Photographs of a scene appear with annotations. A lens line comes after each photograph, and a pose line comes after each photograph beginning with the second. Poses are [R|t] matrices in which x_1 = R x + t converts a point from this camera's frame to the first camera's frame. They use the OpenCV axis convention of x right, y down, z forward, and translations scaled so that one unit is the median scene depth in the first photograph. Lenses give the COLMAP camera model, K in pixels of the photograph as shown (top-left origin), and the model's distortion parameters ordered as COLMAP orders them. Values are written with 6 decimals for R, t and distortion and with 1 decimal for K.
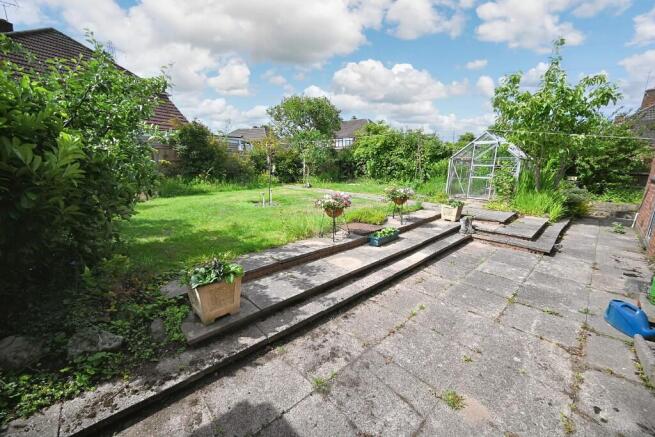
lens RADIAL K [[258.1, 0, 324.9], [0, 258.1, 219.6], [0, 0, 1]] dist [-0.007371, 0.000516]
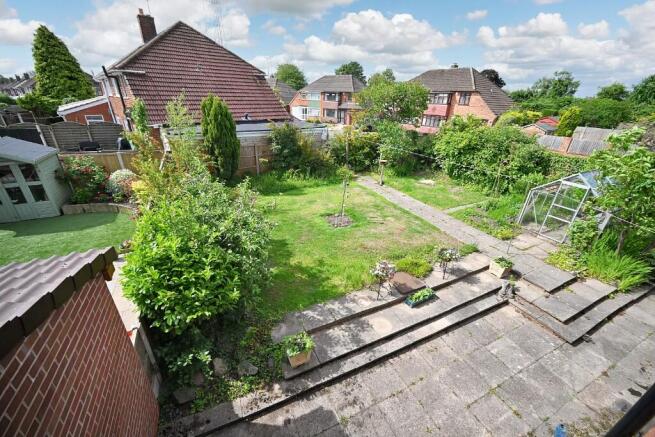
lens RADIAL K [[258.1, 0, 324.8], [0, 258.1, 219.3], [0, 0, 1]] dist [-0.007371, 0.000516]
pose [[0.951570, 0.152023, -0.267214, 0.052329], [-0.088620, 0.967926, 0.235087, -0.494323], [0.294382, -0.200021, 0.934522, -0.229141]]
